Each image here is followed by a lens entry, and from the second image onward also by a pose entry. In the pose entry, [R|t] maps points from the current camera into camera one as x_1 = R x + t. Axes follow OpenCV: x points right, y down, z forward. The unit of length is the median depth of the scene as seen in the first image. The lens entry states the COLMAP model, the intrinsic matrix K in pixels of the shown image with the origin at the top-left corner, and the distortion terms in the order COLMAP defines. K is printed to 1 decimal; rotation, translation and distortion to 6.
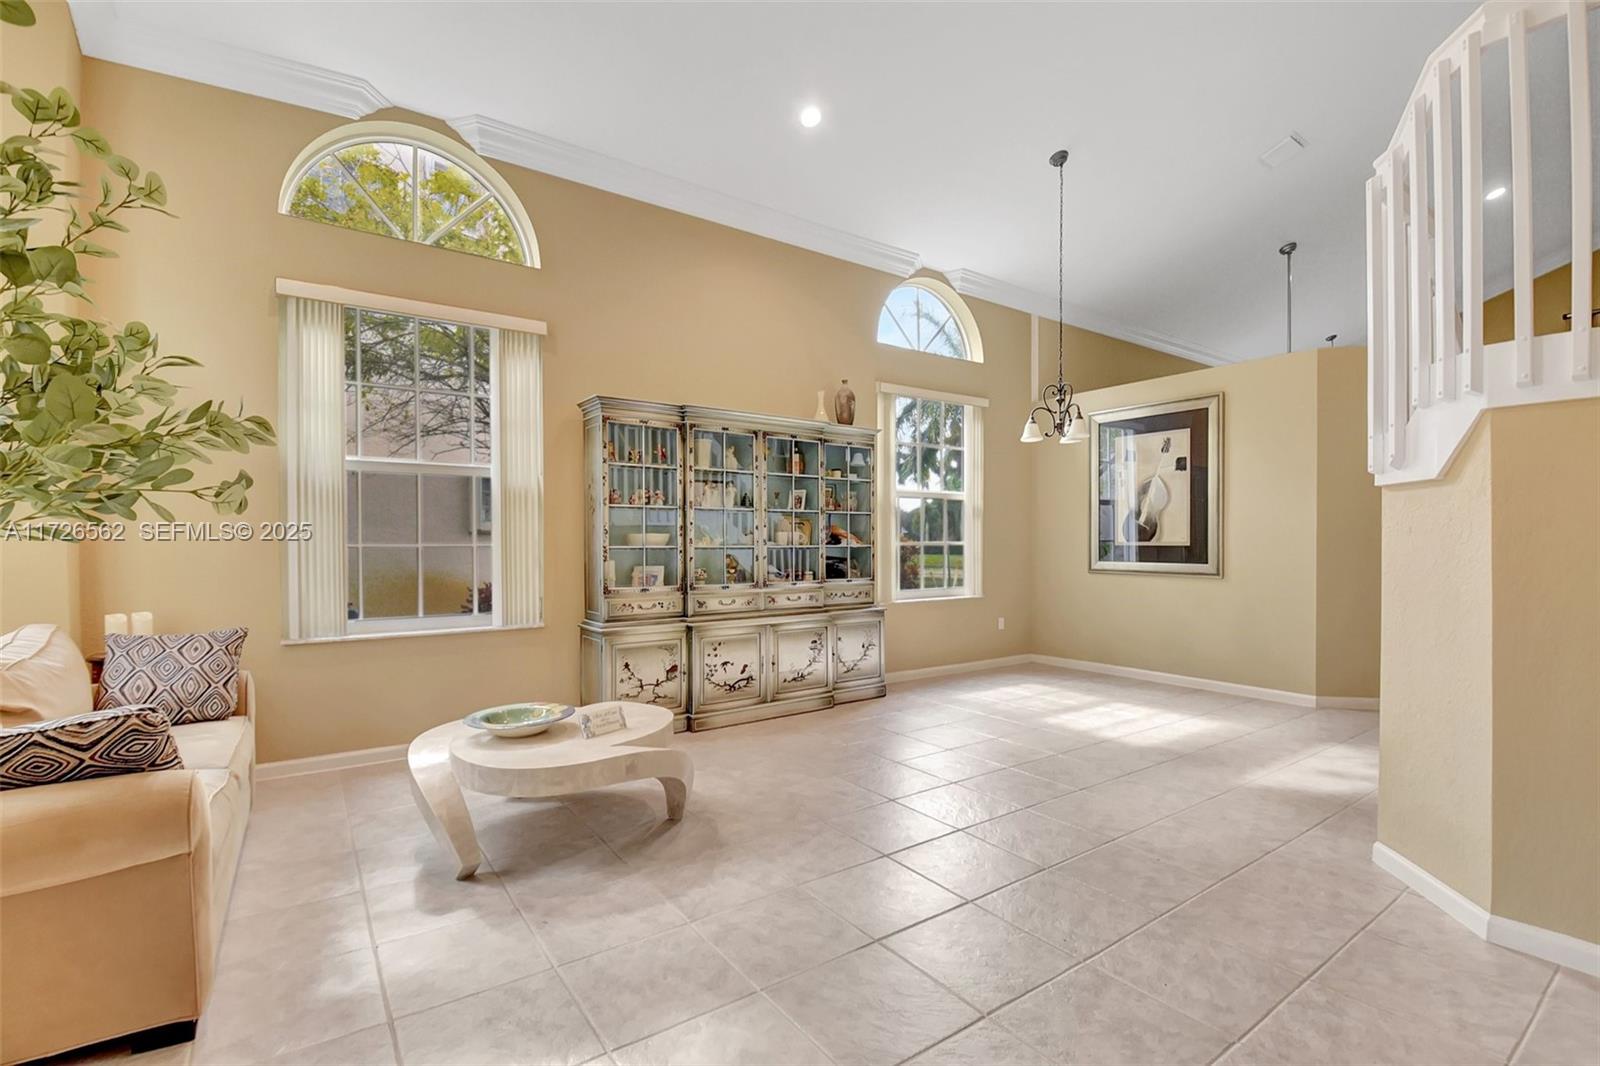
lens RADIAL K [[704.6, 0, 793.3], [0, 704.6, 538.5], [0, 0, 1]] dist [-0.001595, -0.000251]
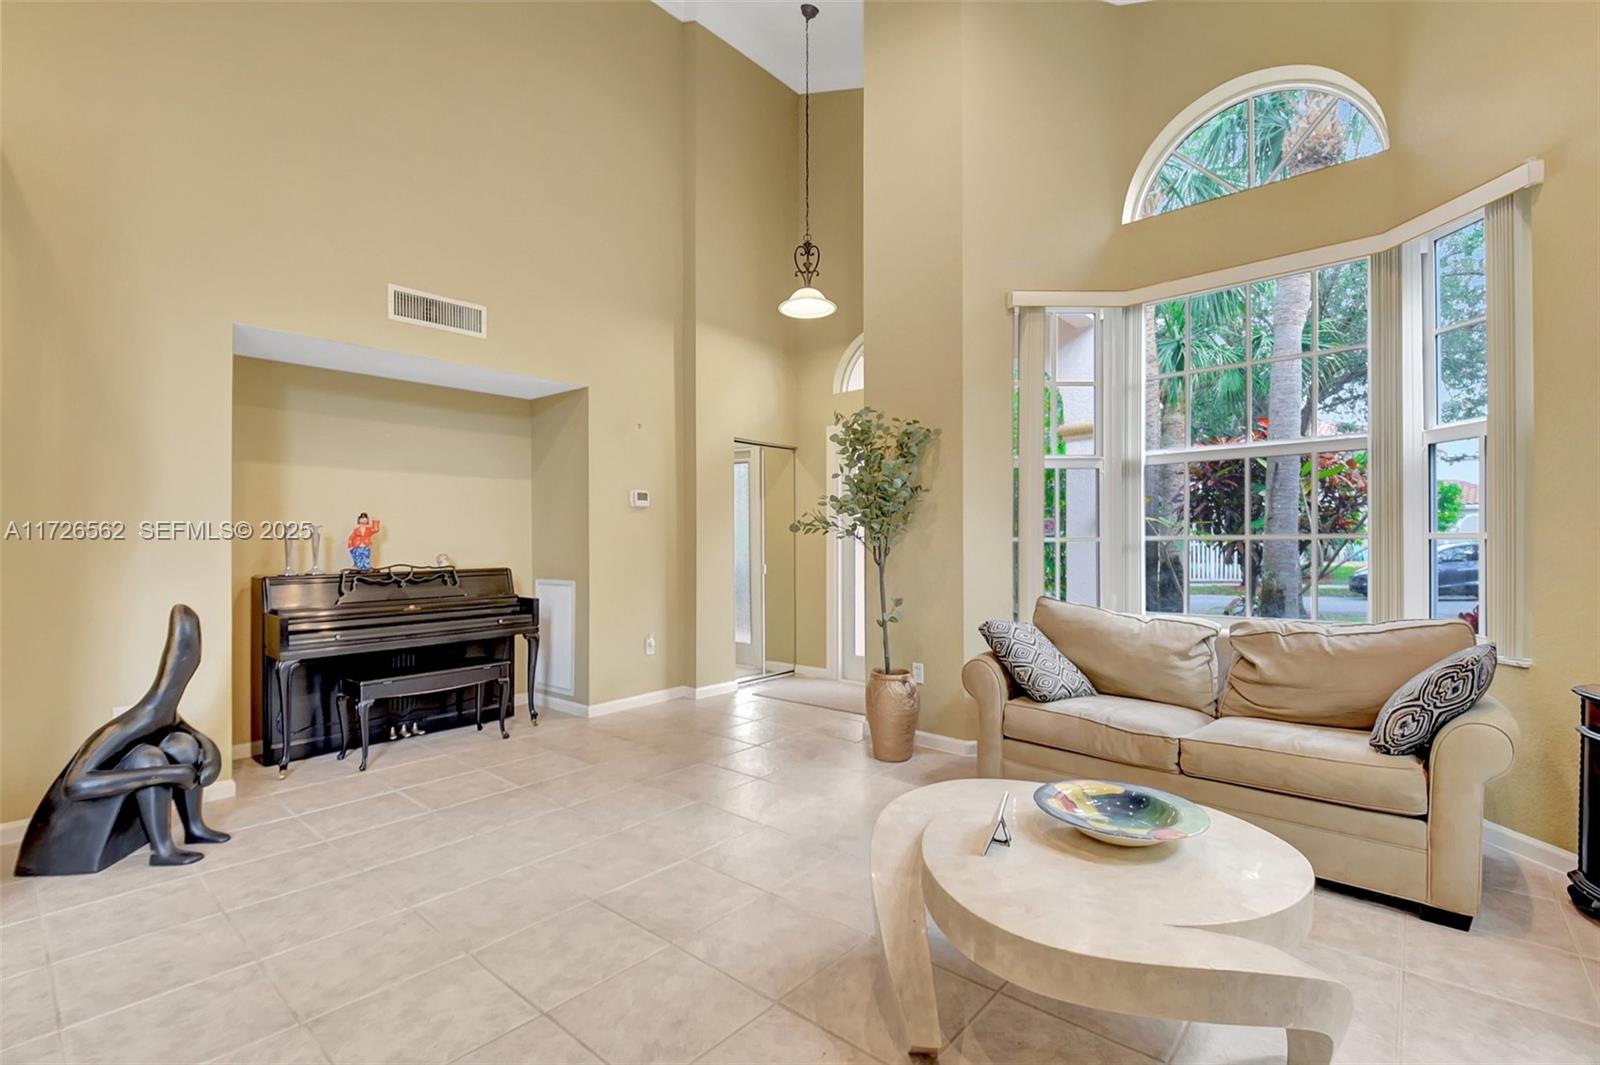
lens RADIAL K [[707.5, 0, 806.3], [0, 707.5, 546.2], [0, 0, 1]] dist [0.015396, -0.020494]
pose [[-0.962789, 0.008787, -0.270110, 0.034296], [0.007503, 0.999955, 0.005785, 0.006193], [0.270148, 0.003543, -0.962812, 0.844873]]
